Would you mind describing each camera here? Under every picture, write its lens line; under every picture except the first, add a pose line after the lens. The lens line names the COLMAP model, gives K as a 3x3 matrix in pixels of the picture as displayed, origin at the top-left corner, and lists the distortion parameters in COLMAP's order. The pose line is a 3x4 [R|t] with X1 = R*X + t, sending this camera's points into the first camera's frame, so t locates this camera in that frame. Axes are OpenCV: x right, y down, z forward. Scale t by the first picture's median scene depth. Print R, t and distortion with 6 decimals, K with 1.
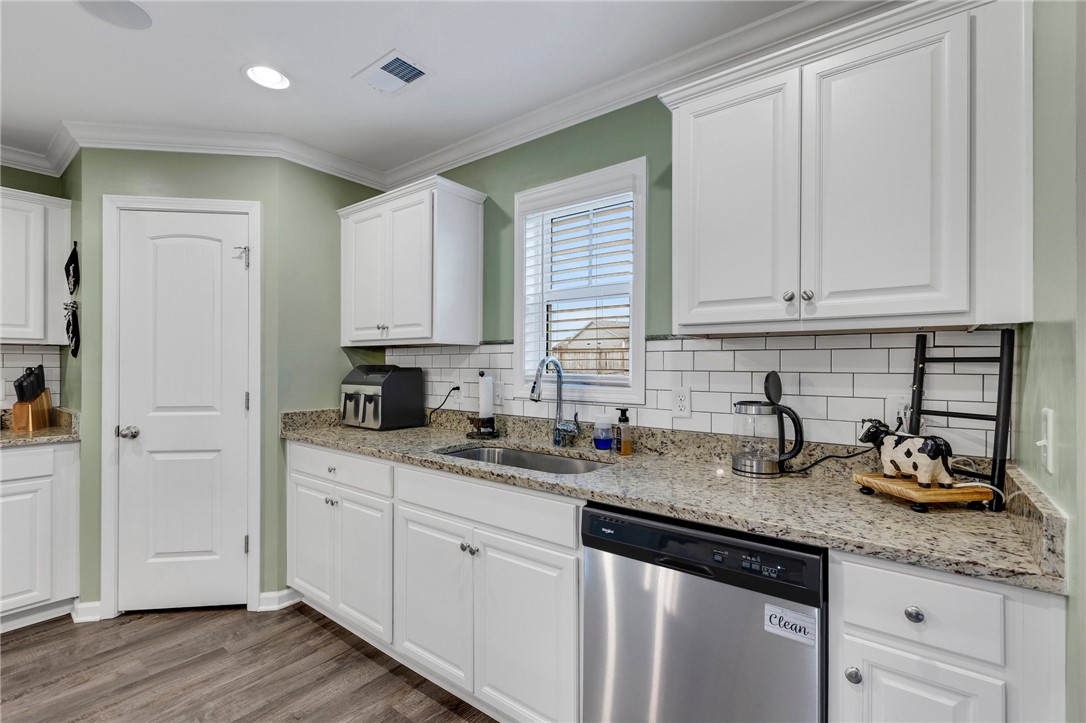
lens RADIAL K [[485.5, 0, 541.3], [0, 485.5, 362.3], [0, 0, 1]] dist [0.000896, -0.000777]
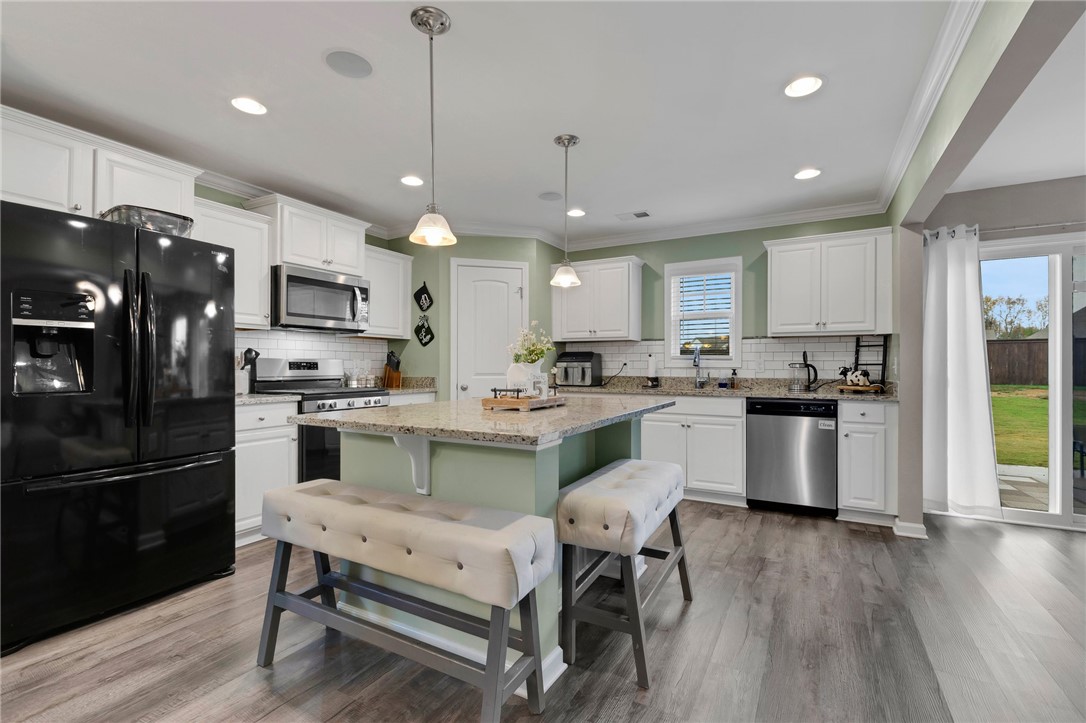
lens RADIAL K [[485.5, 0, 540.6], [0, 485.5, 364.8], [0, 0, 1]] dist [0.000896, -0.000777]
pose [[0.988952, 0.001032, 0.148230, -1.192921], [-0.001116, 0.999999, 0.000483, 0.084610], [-0.148229, -0.000643, 0.988953, -1.237980]]
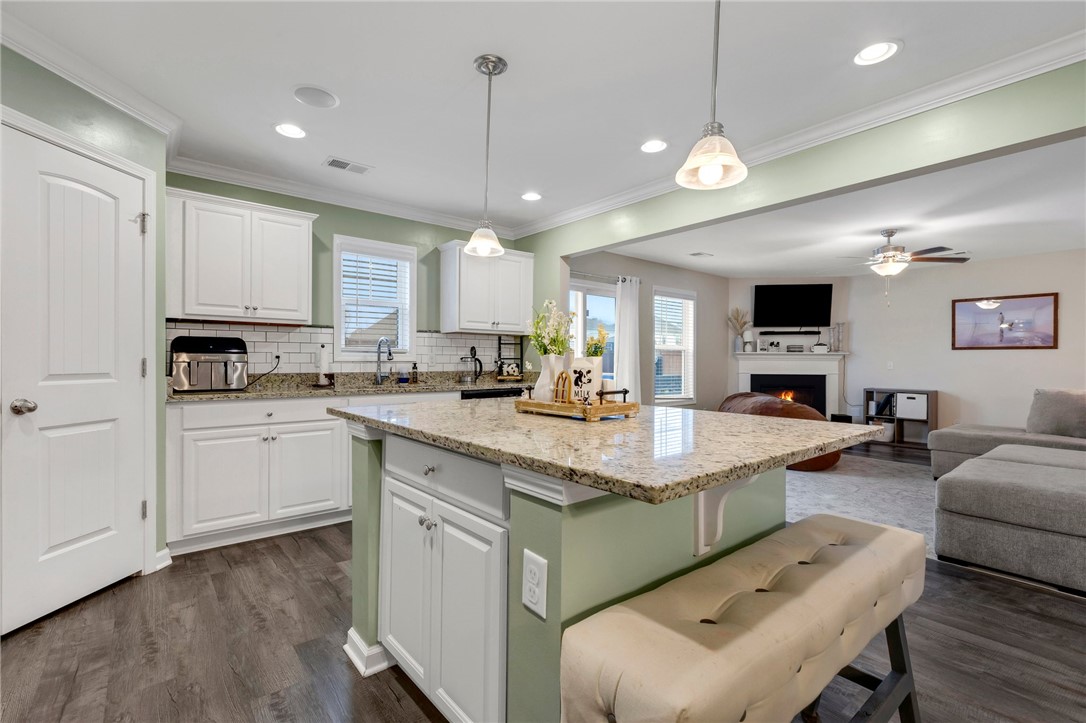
lens RADIAL K [[485.5, 0, 539.6], [0, 485.5, 359.1], [0, 0, 1]] dist [0.000896, -0.000777]
pose [[0.224191, 0.003099, 0.974540, -2.058636], [-0.004980, 0.999986, -0.002034, 0.089666], [-0.974533, -0.004398, 0.224203, -0.030195]]
